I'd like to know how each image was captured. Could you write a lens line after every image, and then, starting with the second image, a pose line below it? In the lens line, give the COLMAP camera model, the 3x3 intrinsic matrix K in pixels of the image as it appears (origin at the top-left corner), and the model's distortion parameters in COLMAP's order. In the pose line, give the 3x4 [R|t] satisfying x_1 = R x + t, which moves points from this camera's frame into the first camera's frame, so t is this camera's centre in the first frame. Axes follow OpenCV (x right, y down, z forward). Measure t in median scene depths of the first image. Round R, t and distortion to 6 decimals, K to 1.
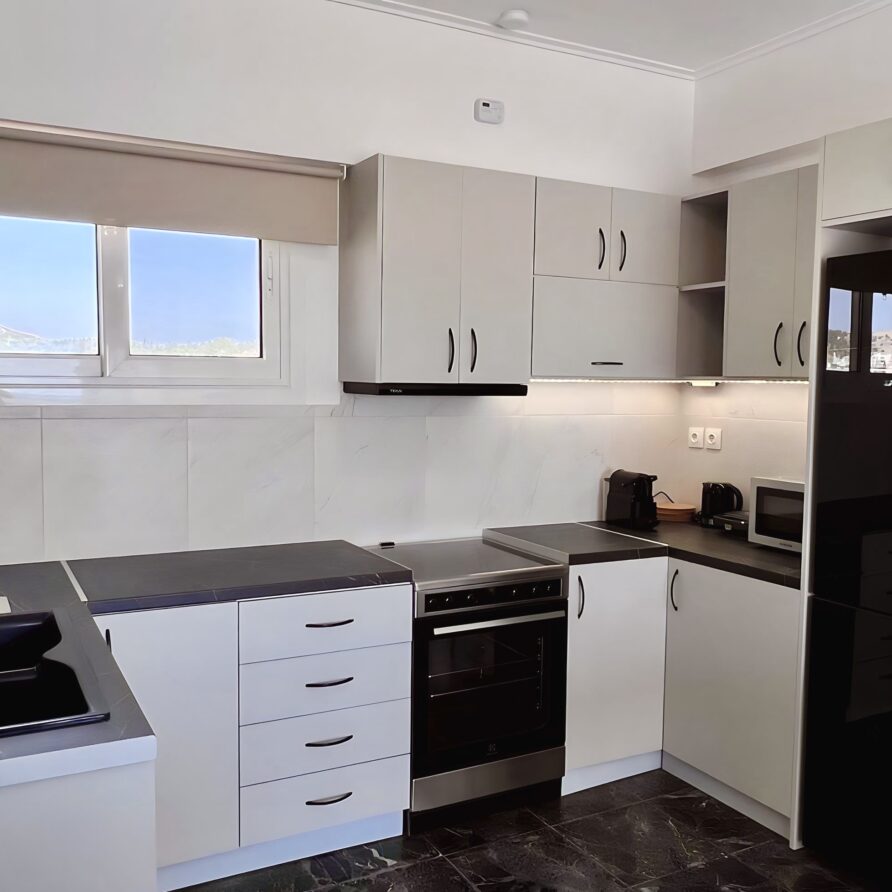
lens RADIAL K [[905.8, 0, 446.0], [0, 905.8, 446.0], [0, 0, 1]] dist [0.002553, -0.012450]
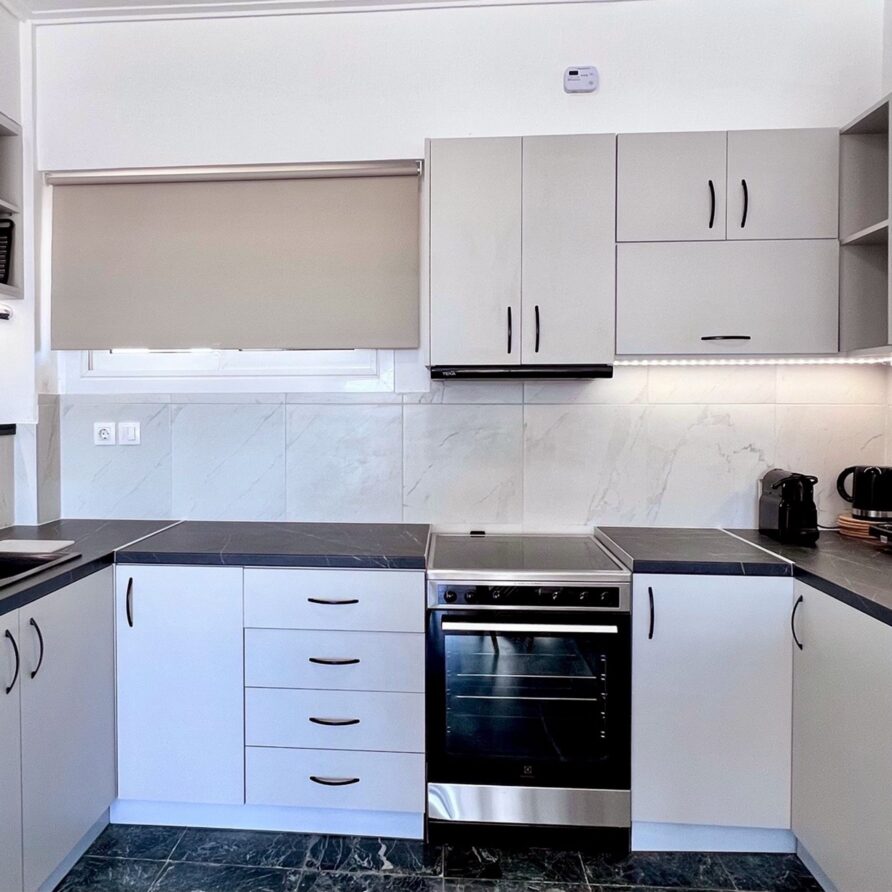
lens RADIAL K [[726.1, 0, 394.6], [0, 726.1, 416.4], [0, 0, 1]] dist [0.000556, -0.004442]
pose [[0.839150, -0.004656, -0.543880, 0.308908], [-0.027922, 0.998276, -0.051627, 0.026603], [0.543182, 0.058508, 0.837574, 0.295201]]
